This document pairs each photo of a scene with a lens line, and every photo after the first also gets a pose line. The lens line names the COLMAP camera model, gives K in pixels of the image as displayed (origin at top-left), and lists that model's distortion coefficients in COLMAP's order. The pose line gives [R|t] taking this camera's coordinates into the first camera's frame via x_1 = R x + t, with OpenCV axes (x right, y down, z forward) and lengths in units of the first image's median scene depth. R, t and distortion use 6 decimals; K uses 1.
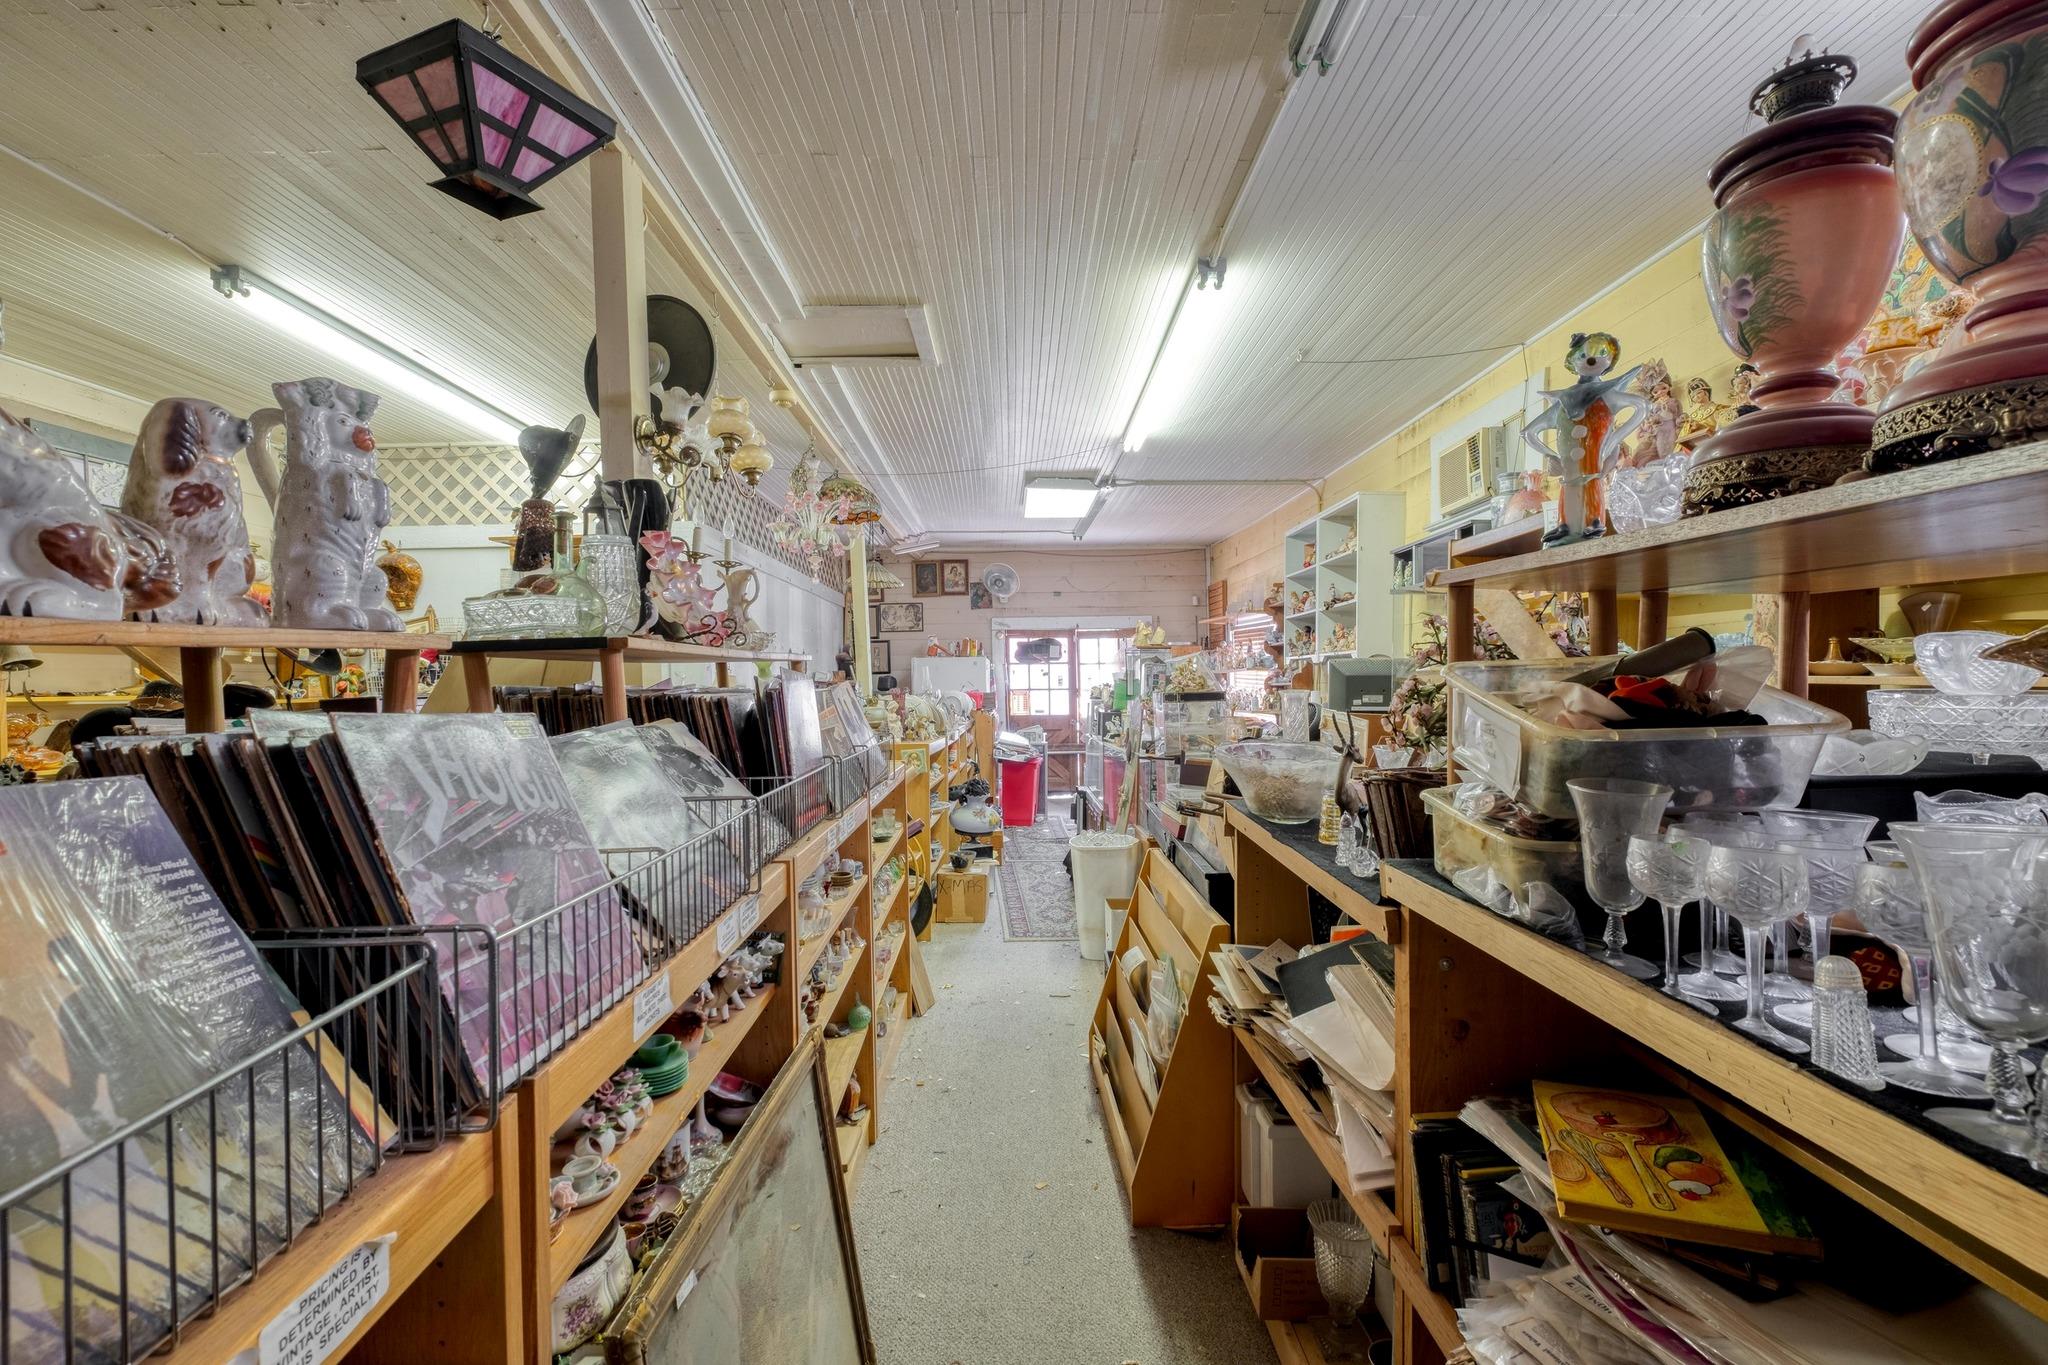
lens RADIAL K [[880.8, 0, 1028.3], [0, 880.8, 678.6], [0, 0, 1]] dist [0.006794, -0.004349]
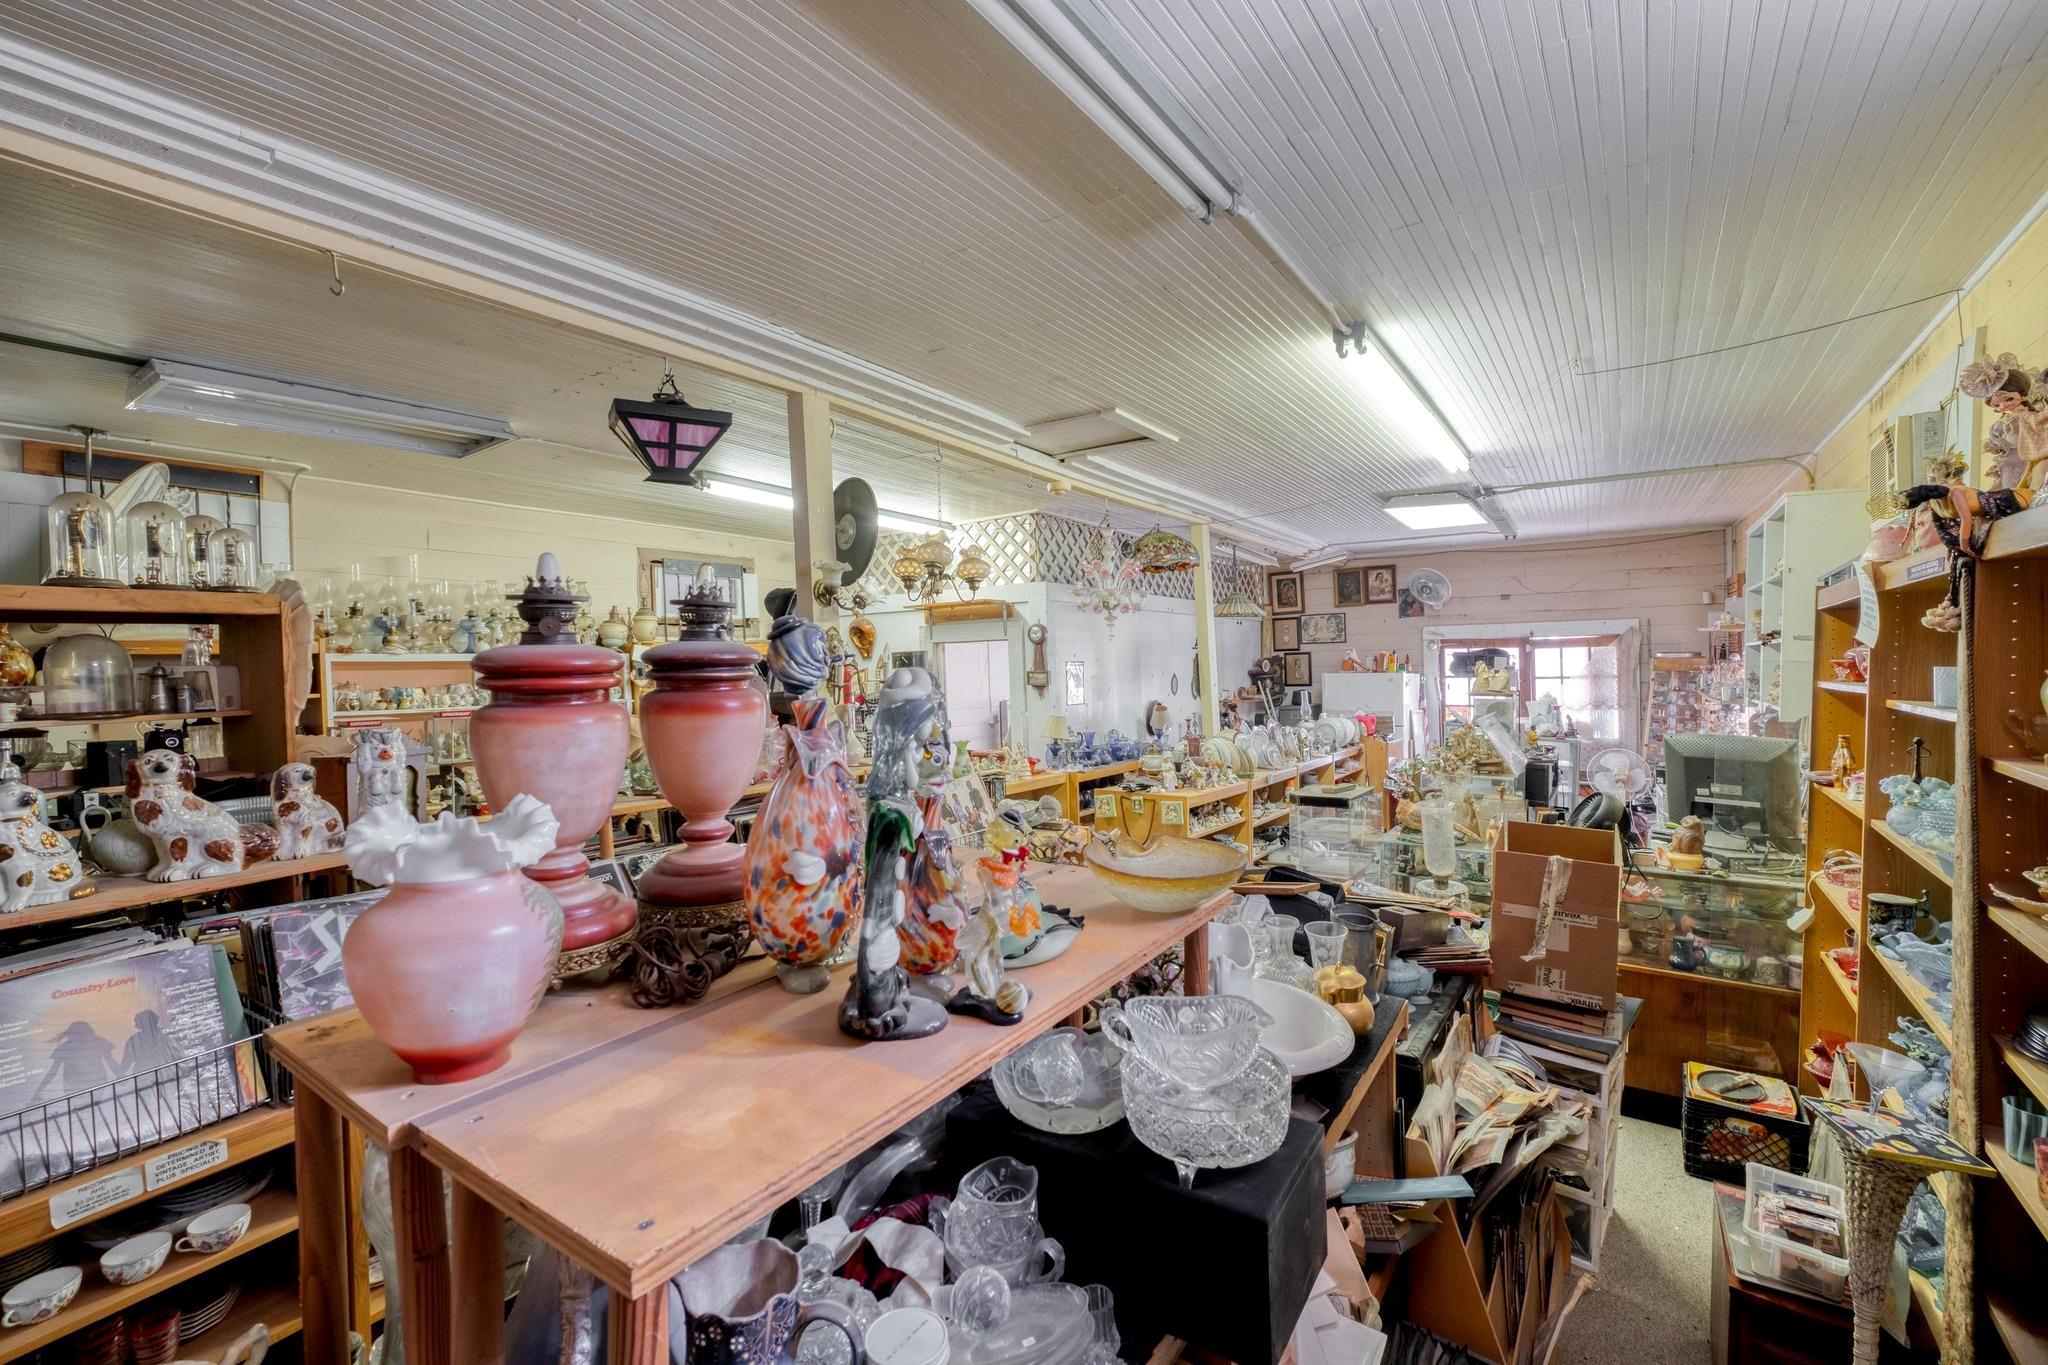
lens RADIAL K [[880.8, 0, 1028.3], [0, 880.8, 678.6], [0, 0, 1]] dist [0.006794, -0.004349]
pose [[0.814961, 0.010136, -0.579427, 0.159217], [0.008403, 0.999535, 0.029303, -0.046552], [0.579455, -0.028750, 0.814497, 0.016725]]
